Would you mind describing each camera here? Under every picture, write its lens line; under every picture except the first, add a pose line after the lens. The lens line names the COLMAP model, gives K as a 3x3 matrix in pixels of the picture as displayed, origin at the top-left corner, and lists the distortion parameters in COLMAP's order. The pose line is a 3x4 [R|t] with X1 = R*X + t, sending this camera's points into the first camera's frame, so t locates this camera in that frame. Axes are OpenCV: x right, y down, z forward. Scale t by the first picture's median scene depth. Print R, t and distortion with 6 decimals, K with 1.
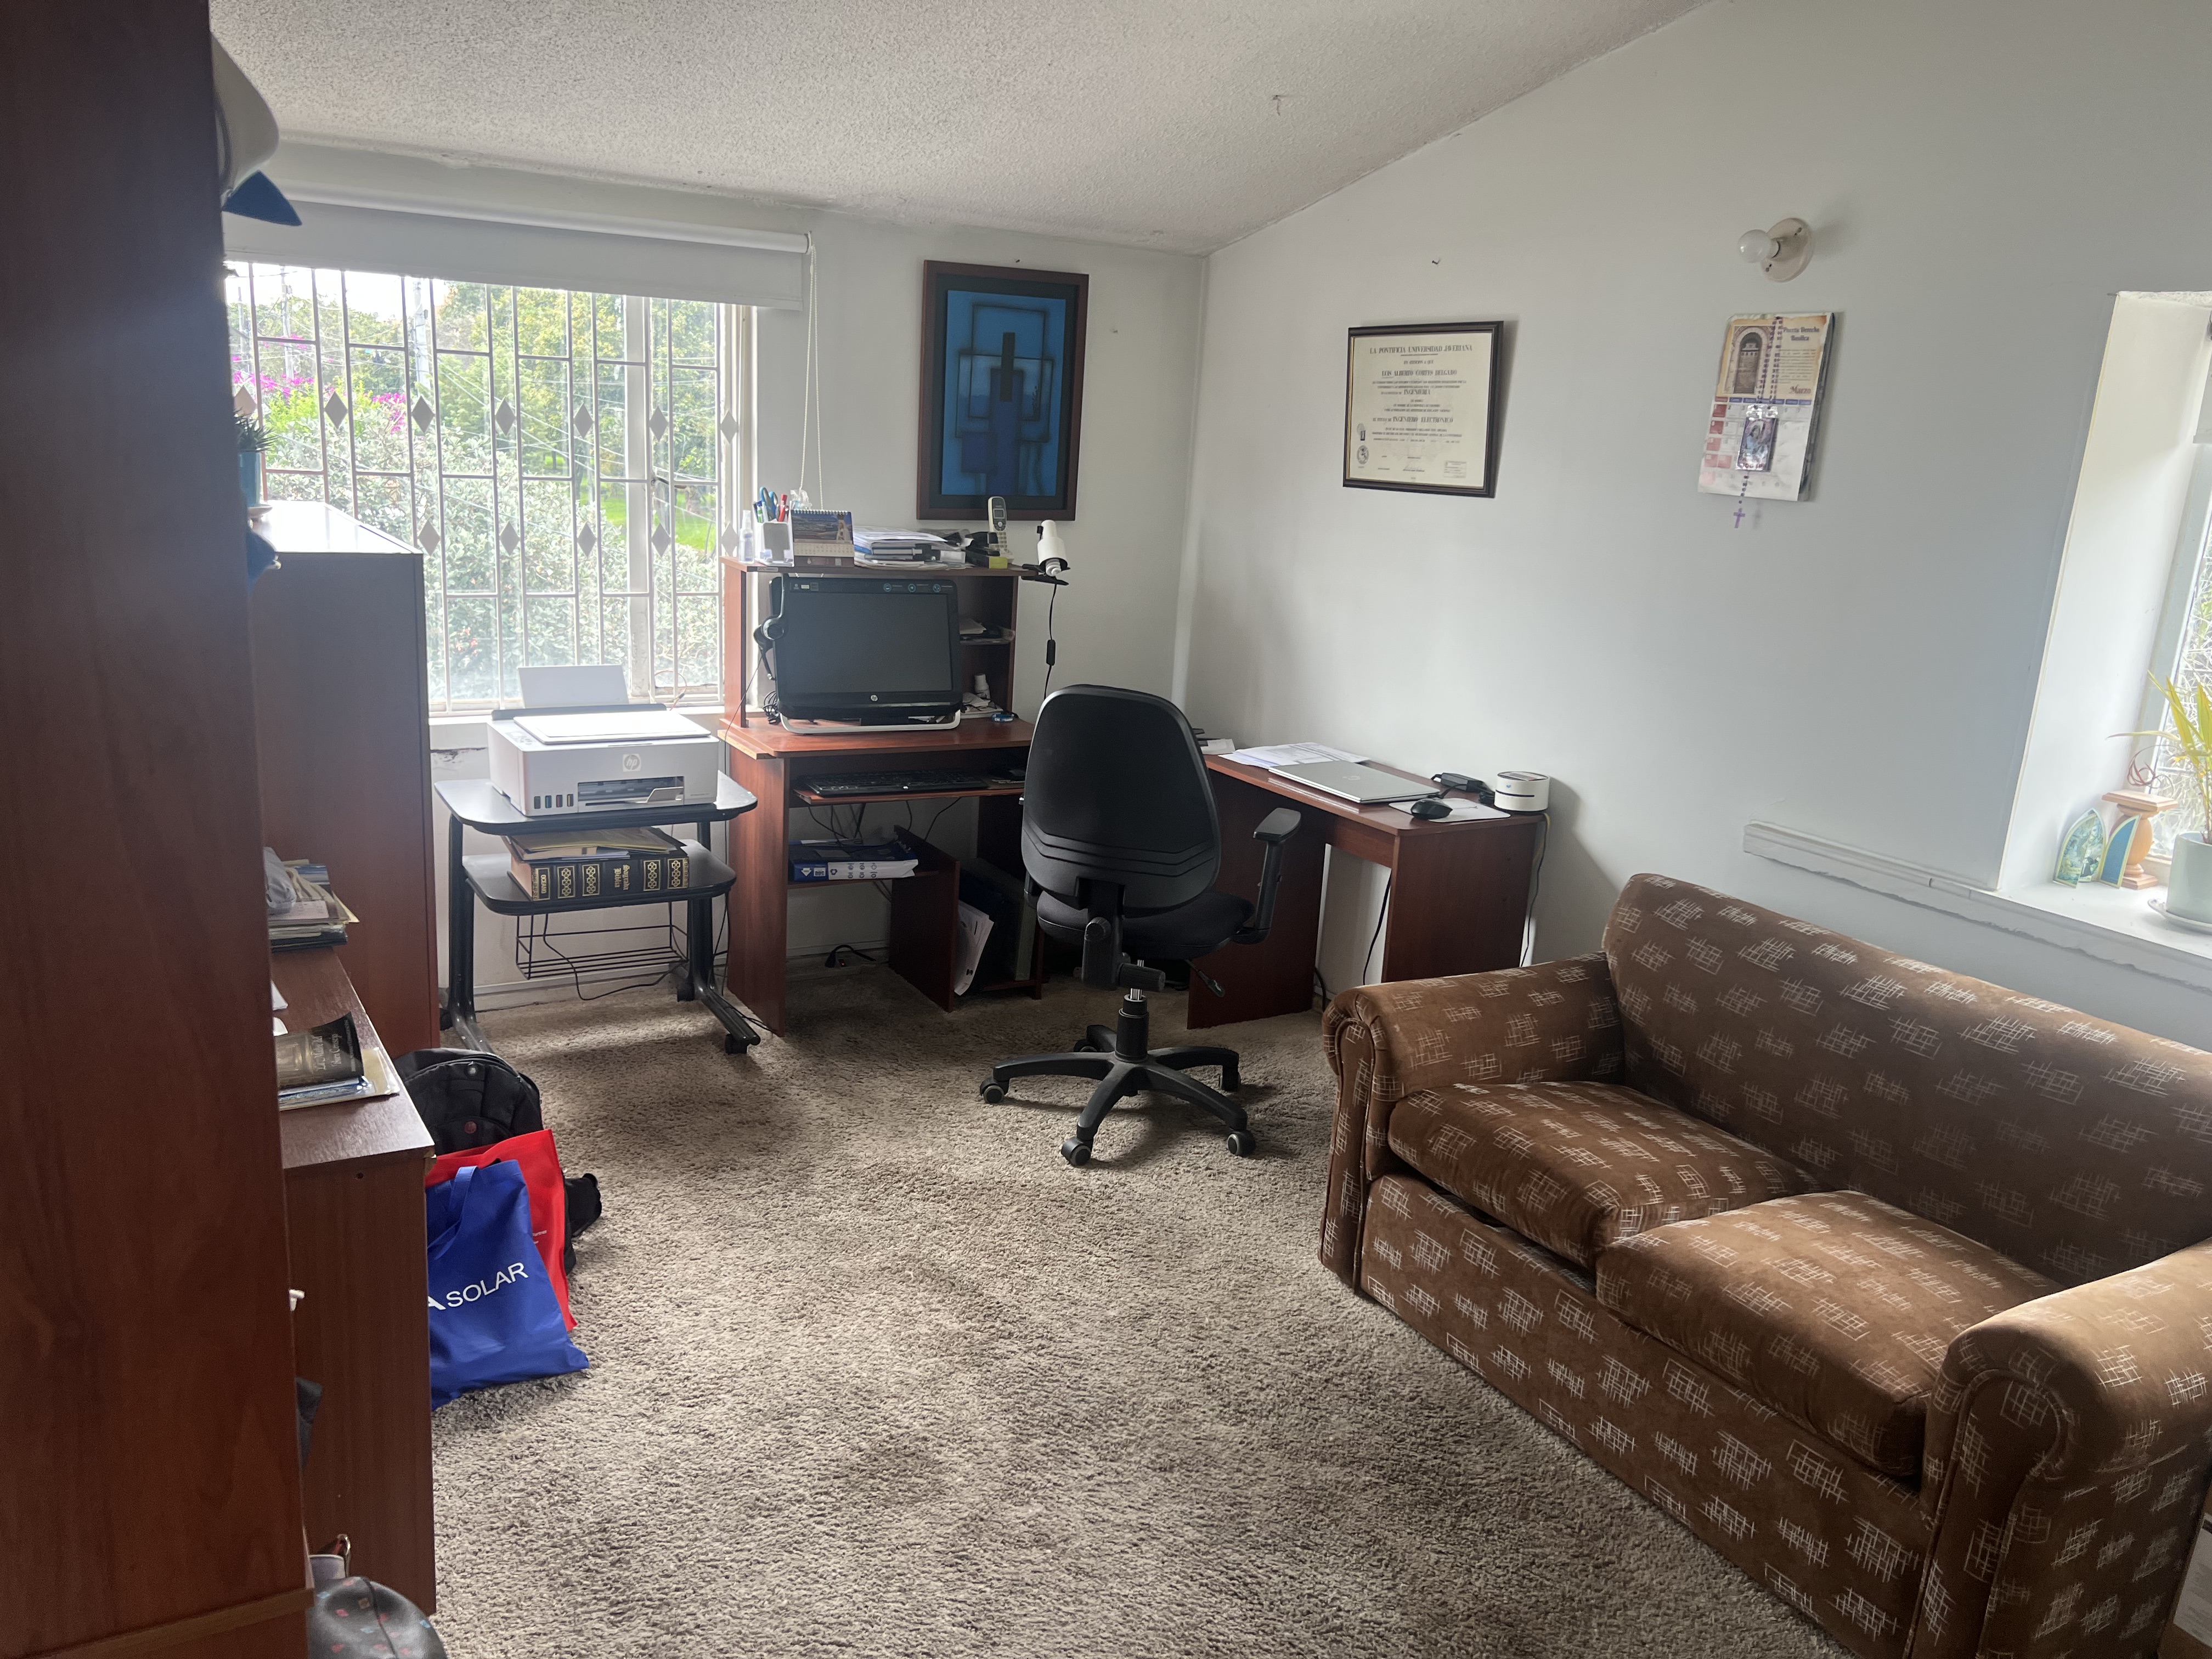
lens RADIAL K [[1630.2, 0, 1107.1], [0, 1630.2, 786.0], [0, 0, 1]] dist [0.135190, -0.271176]
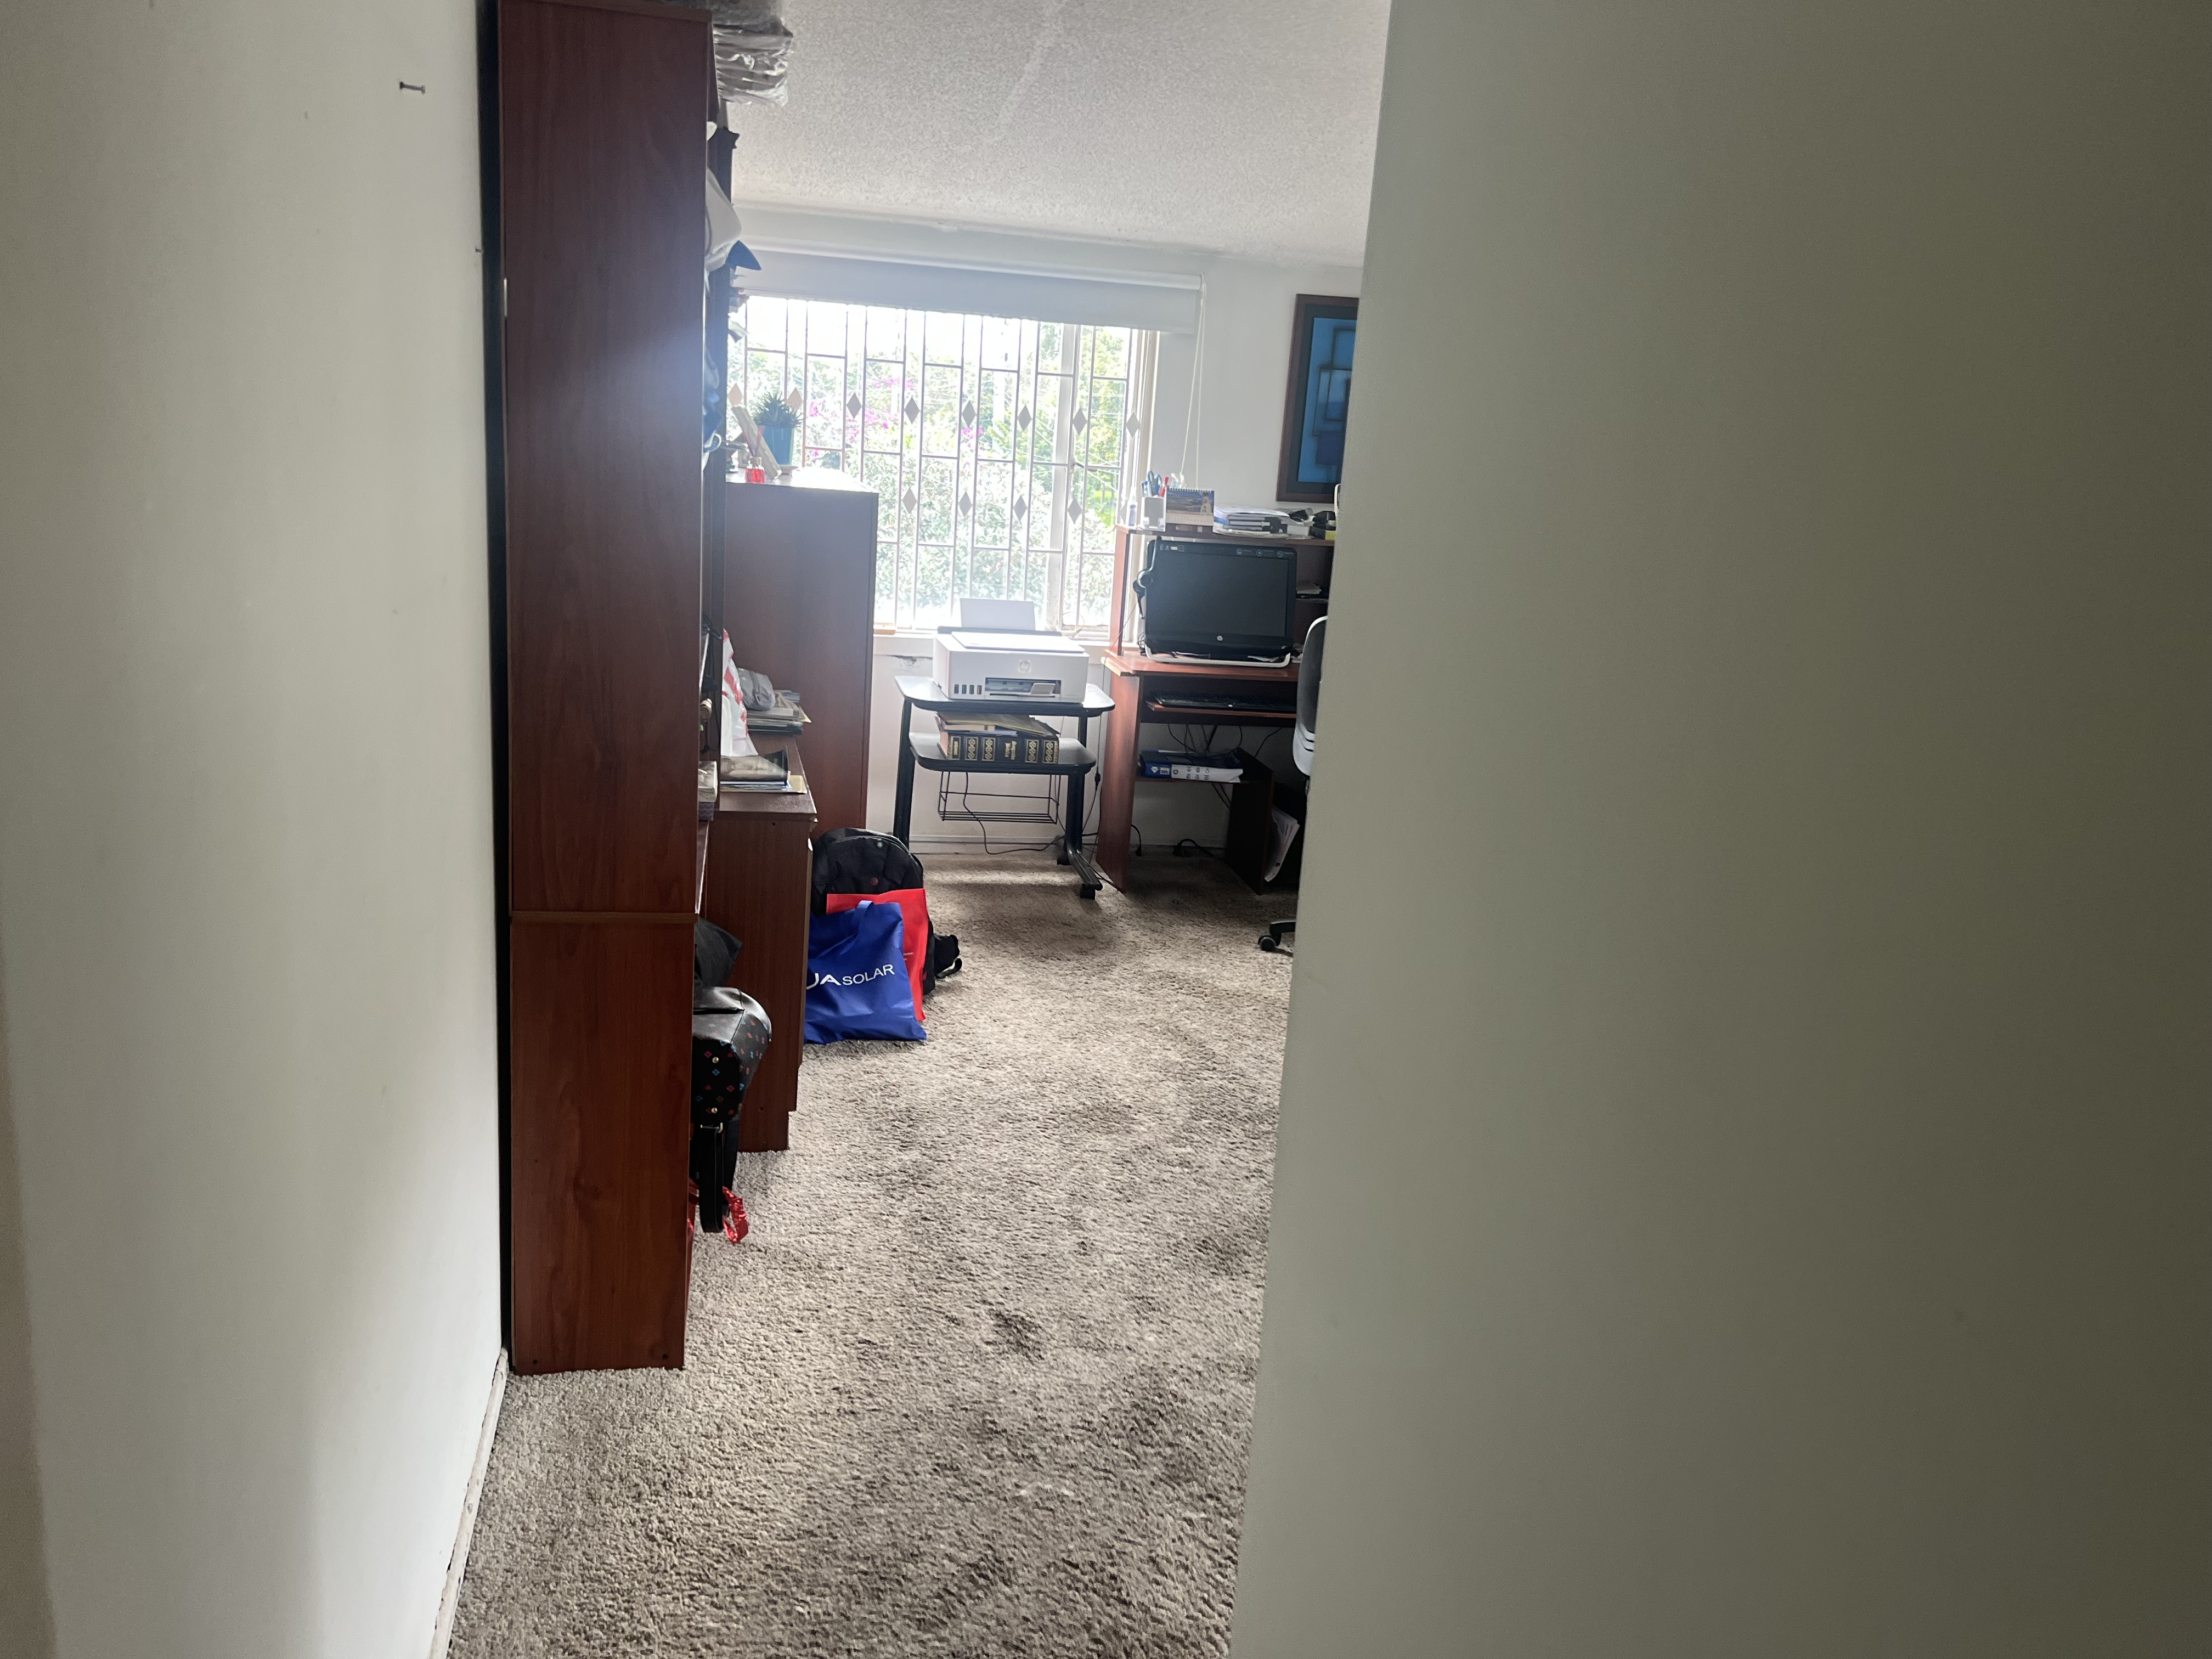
lens RADIAL K [[1658.5, 0, 1108.6], [0, 1658.5, 813.5], [0, 0, 1]] dist [0.063138, -0.075800]
pose [[0.944753, 0.080723, -0.317687, 0.210355], [-0.087237, 0.996168, -0.006307, 0.104514], [0.315960, 0.033673, 0.948175, -0.255421]]
